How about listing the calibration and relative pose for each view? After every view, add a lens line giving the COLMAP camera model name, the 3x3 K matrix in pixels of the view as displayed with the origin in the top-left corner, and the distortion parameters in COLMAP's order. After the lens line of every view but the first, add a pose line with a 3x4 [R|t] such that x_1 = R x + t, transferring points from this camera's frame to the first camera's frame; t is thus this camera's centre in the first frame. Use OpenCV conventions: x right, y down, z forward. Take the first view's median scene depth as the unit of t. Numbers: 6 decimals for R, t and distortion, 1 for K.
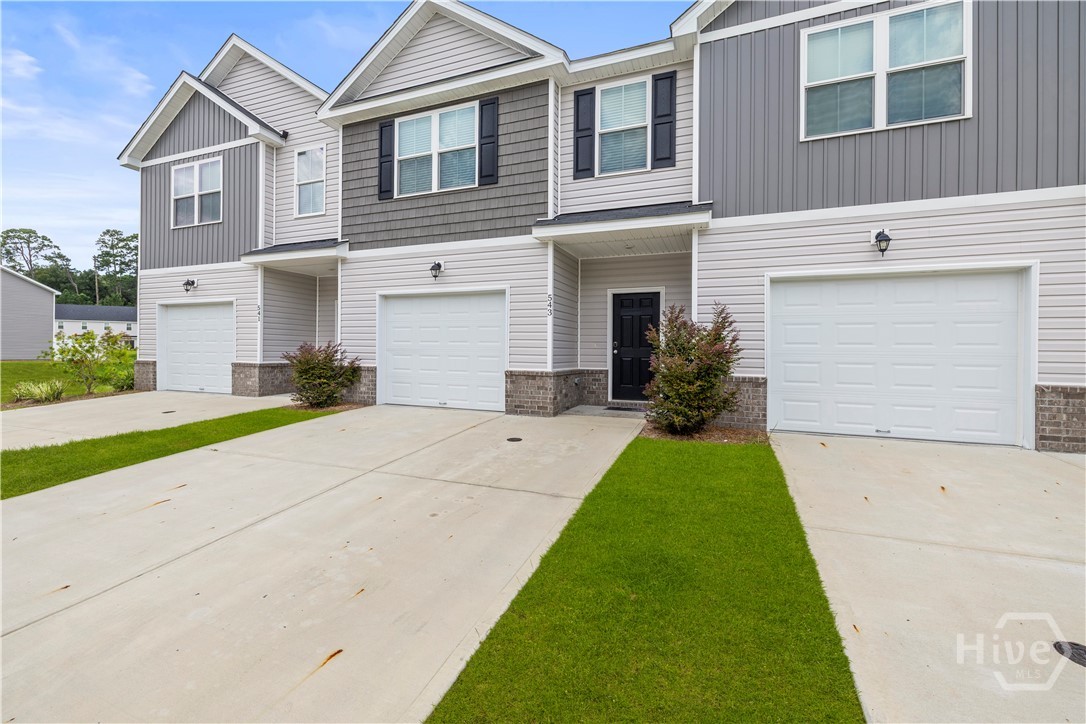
lens RADIAL K [[489.7, 0, 537.5], [0, 489.7, 339.5], [0, 0, 1]] dist [0.002477, 0.000317]
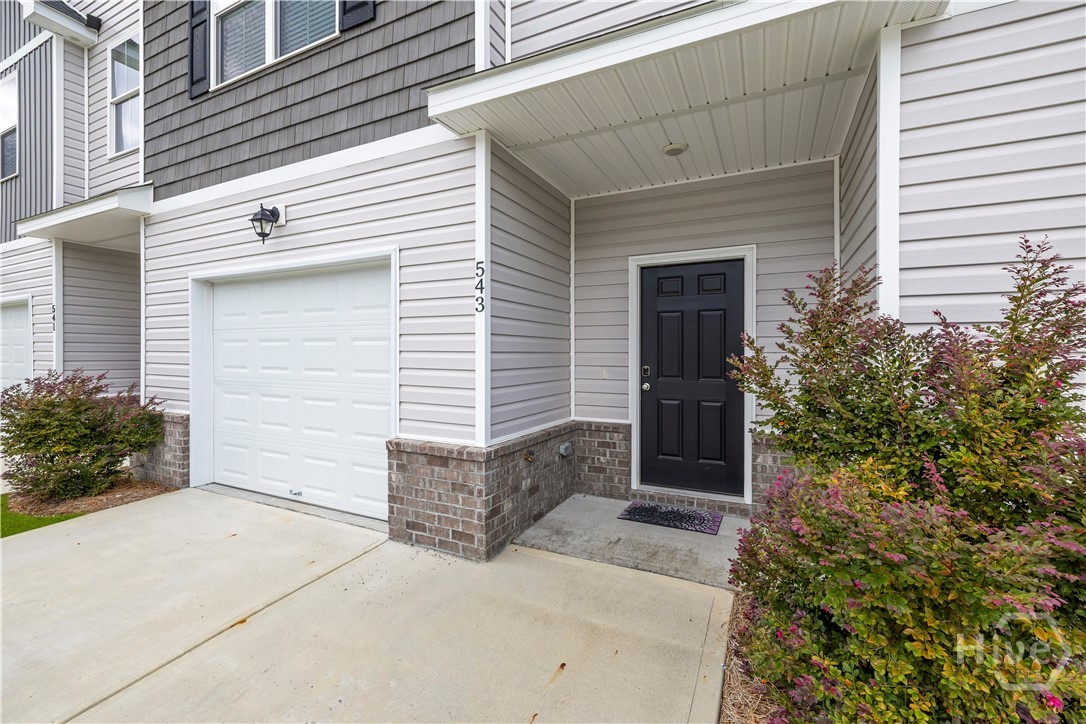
lens RADIAL K [[477.3, 0, 540.6], [0, 477.3, 350.9], [0, 0, 1]] dist [0.002963, 0.000183]
pose [[0.996394, -0.008227, -0.084443, 0.098595], [0.009924, 0.999757, 0.019690, -0.021286], [0.084261, -0.020457, 0.996234, 0.541358]]
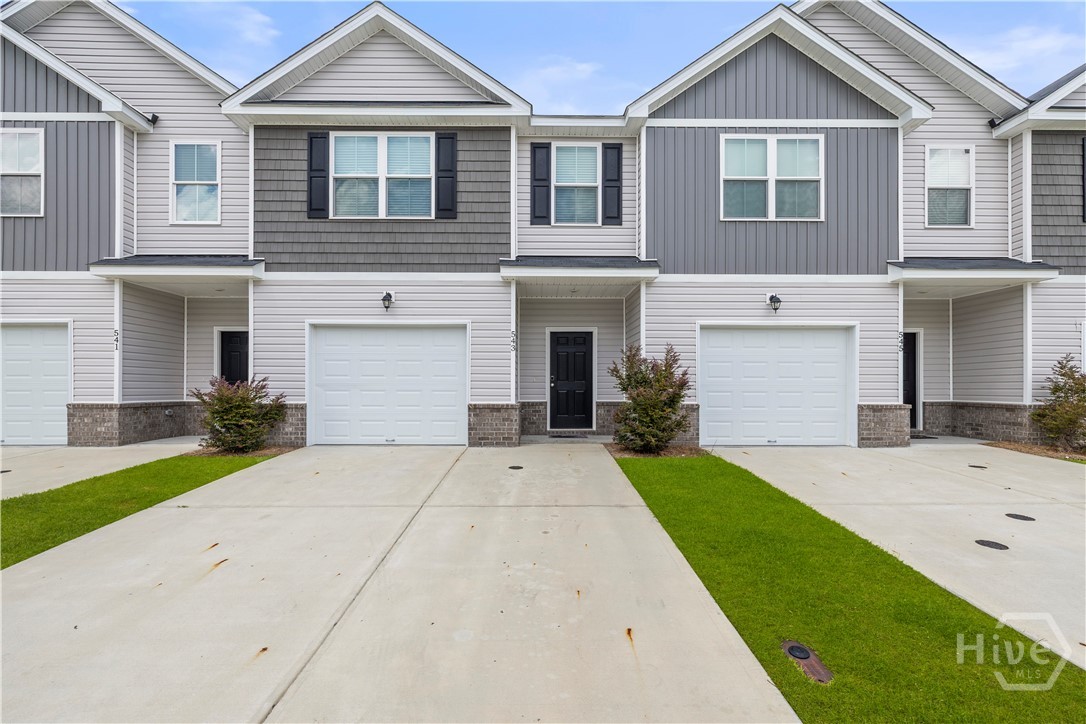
lens RADIAL K [[489.7, 0, 558.7], [0, 489.7, 373.3], [0, 0, 1]] dist [0.002477, 0.000317]
pose [[0.915531, 0.001863, 0.402244, -0.278967], [-0.001182, 0.999997, -0.001941, 0.001088], [-0.402247, 0.001302, 0.915530, -0.006497]]
